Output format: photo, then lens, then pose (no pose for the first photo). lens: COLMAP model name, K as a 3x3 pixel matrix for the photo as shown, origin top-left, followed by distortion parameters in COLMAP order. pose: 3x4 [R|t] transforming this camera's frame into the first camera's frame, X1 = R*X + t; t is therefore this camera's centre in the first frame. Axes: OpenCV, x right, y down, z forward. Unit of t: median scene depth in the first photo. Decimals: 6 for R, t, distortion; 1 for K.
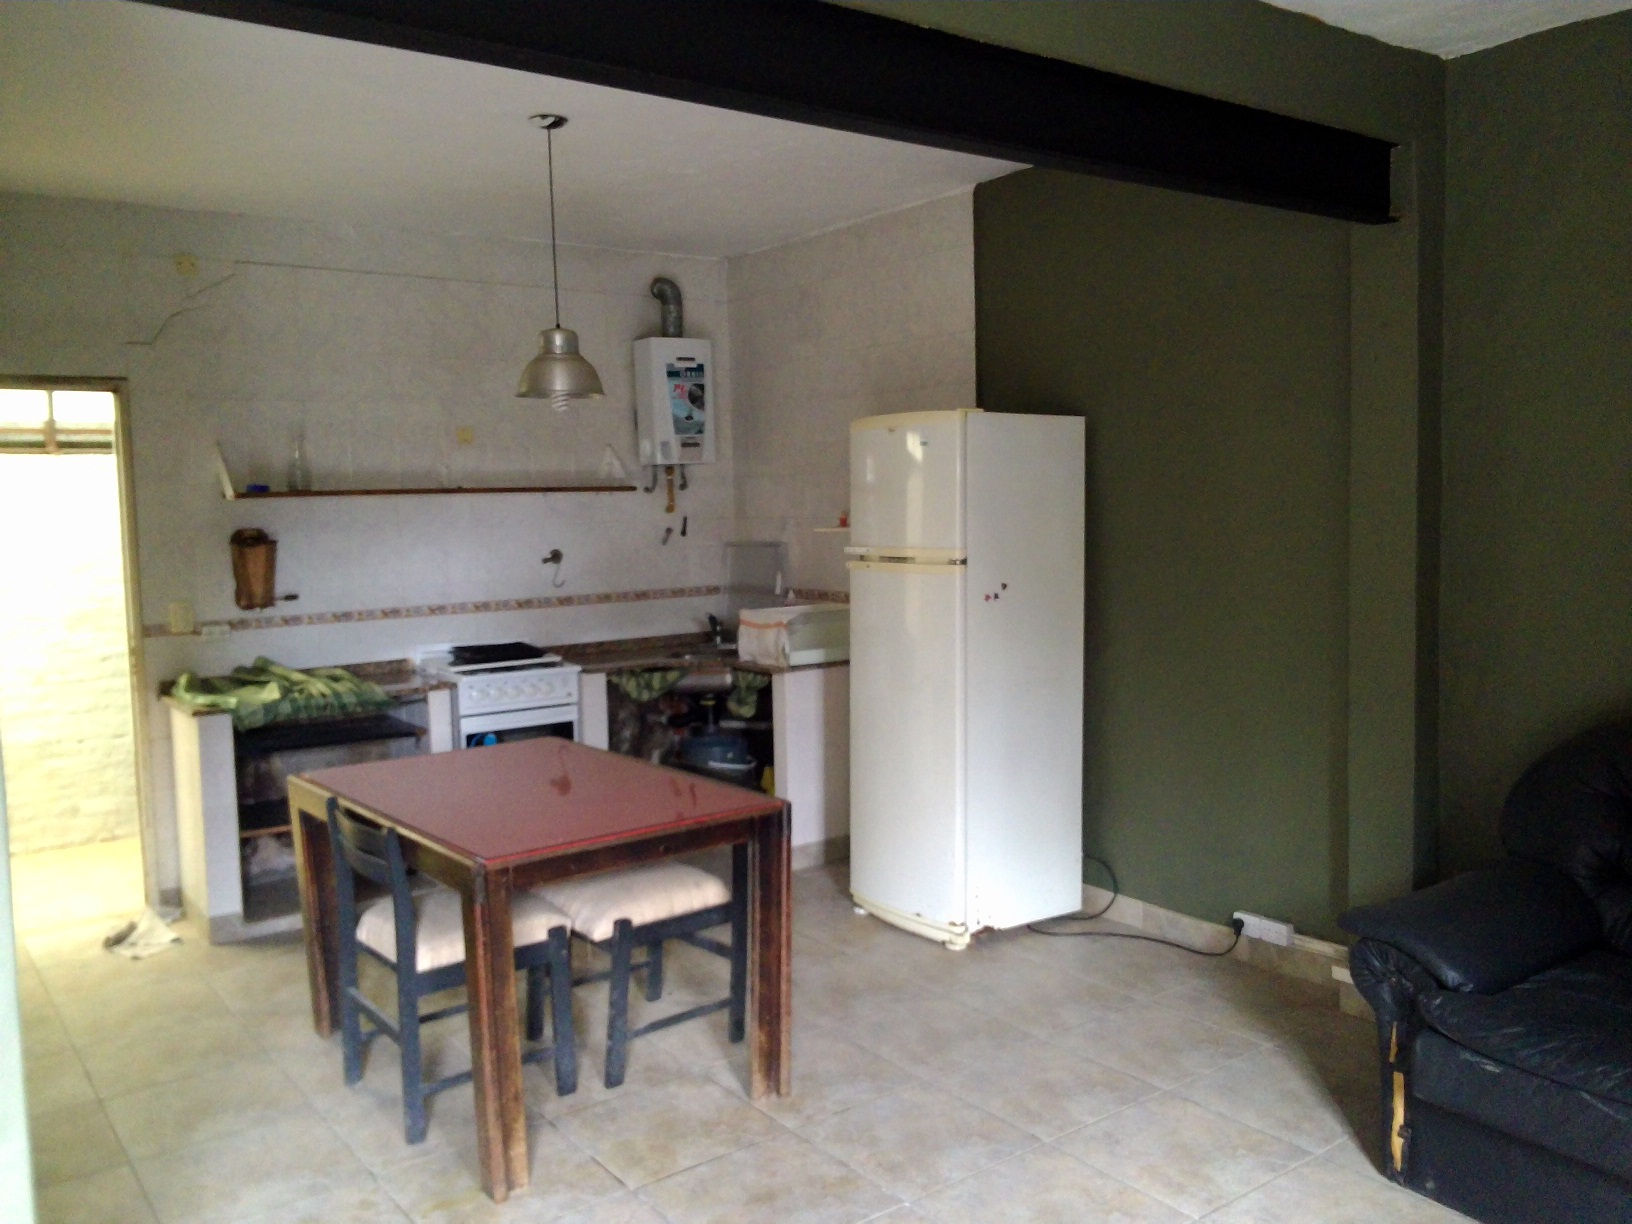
lens RADIAL K [[1335.2, 0, 813.5], [0, 1335.2, 617.0], [0, 0, 1]] dist [0.055827, -0.071332]
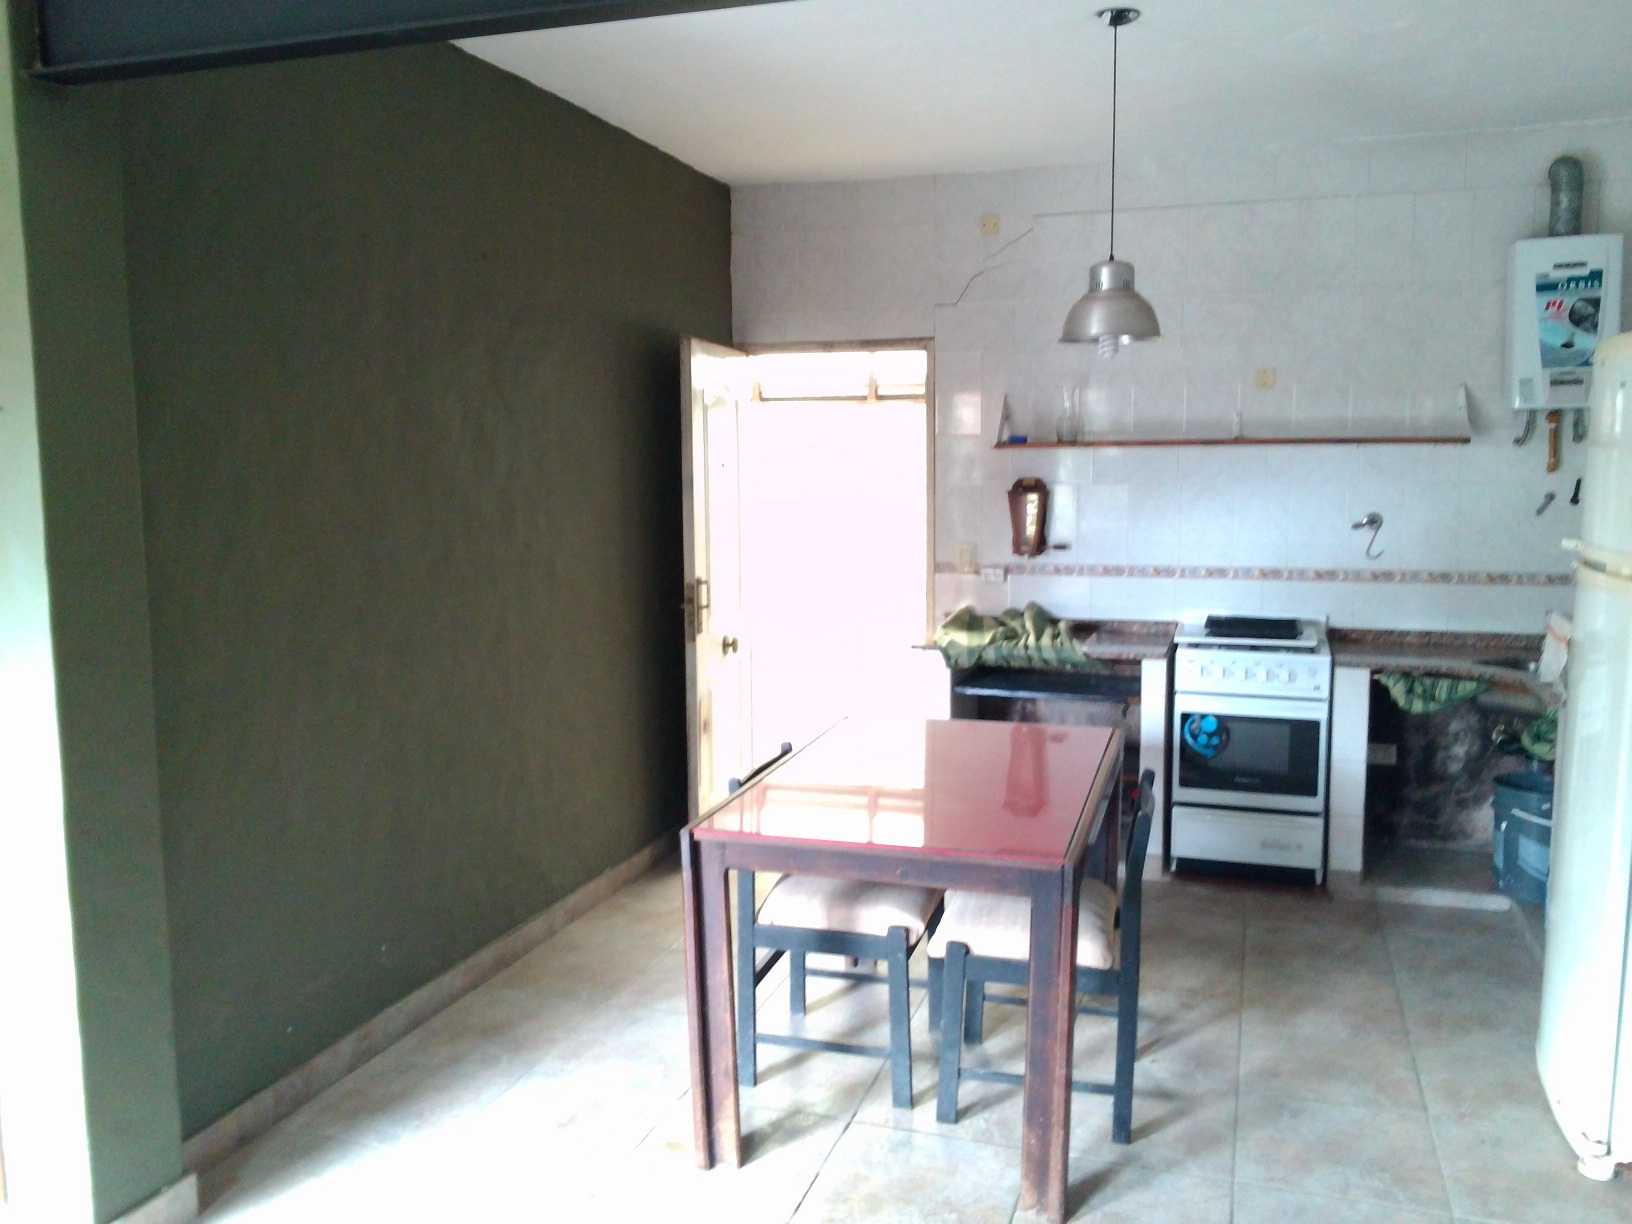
lens RADIAL K [[1335.2, 0, 817.2], [0, 1335.2, 607.8], [0, 0, 1]] dist [0.055827, -0.071332]
pose [[0.584121, 0.116191, -0.803307, 0.299488], [-0.080502, 0.993114, 0.085108, -0.037819], [0.807664, 0.014955, 0.589453, 0.246057]]
